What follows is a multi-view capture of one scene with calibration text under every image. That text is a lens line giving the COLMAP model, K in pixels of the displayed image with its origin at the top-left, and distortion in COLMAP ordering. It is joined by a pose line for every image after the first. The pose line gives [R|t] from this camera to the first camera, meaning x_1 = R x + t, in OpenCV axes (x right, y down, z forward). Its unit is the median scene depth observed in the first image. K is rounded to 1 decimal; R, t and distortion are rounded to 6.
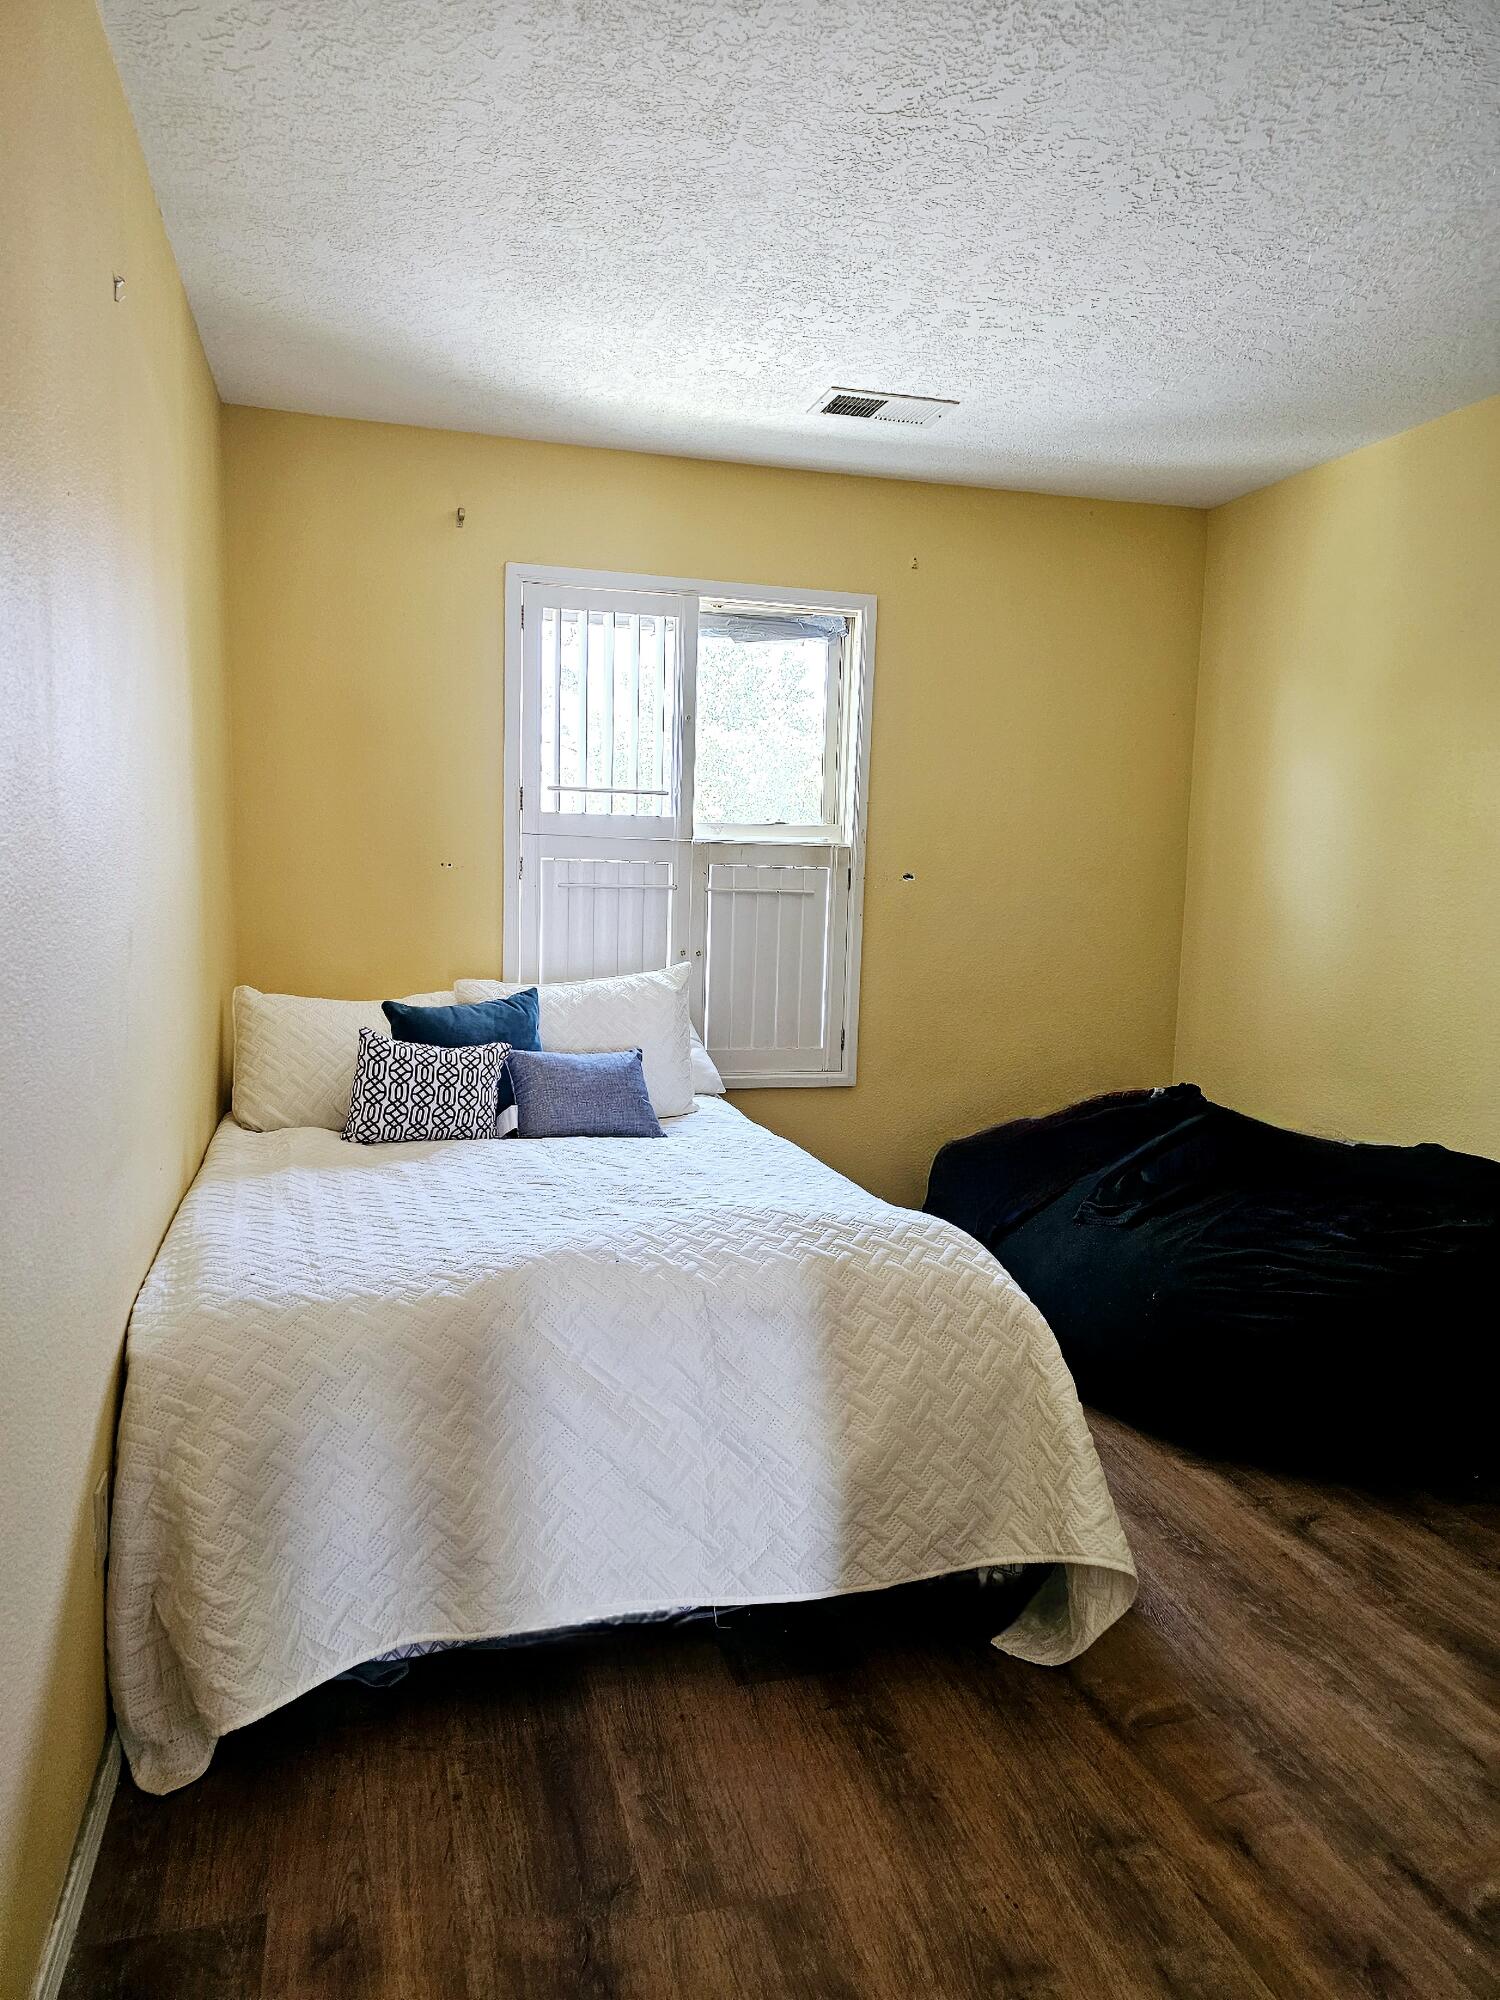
lens RADIAL K [[1325.1, 0, 738.8], [0, 1325.1, 988.1], [0, 0, 1]] dist [0.039308, -0.034775]
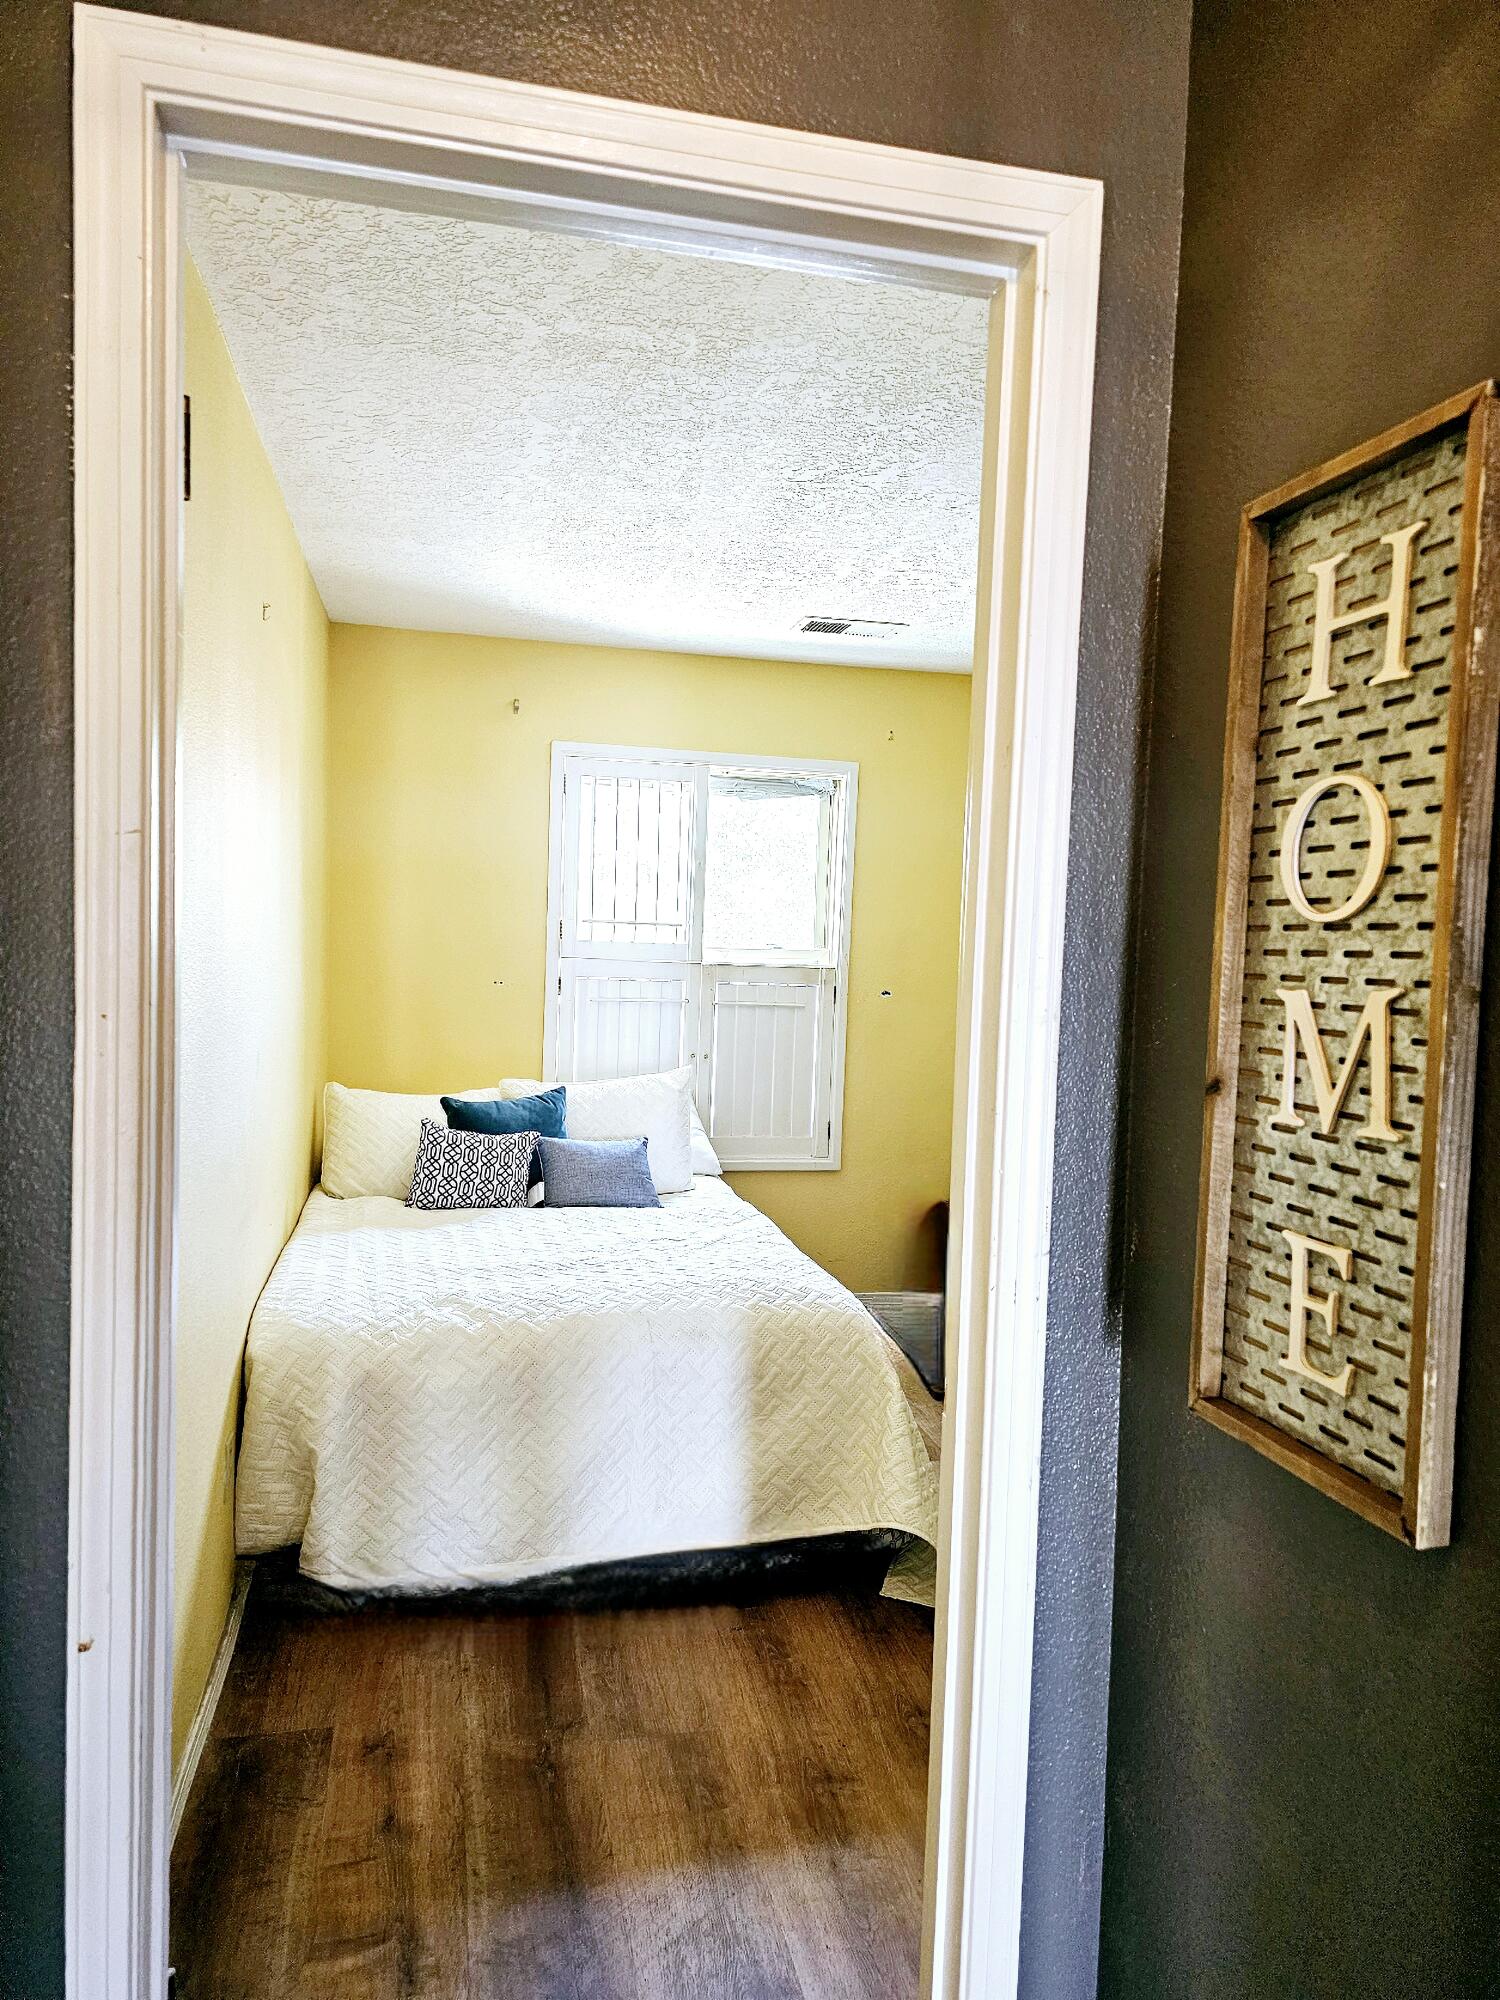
lens RADIAL K [[1321.1, 0, 755.2], [0, 1321.1, 997.6], [0, 0, 1]] dist [0.047743, -0.087124]
pose [[0.998887, 0.011838, -0.045665, 0.092039], [-0.014230, 0.998524, -0.052413, -0.024132], [0.044978, 0.053005, 0.997581, -0.262875]]
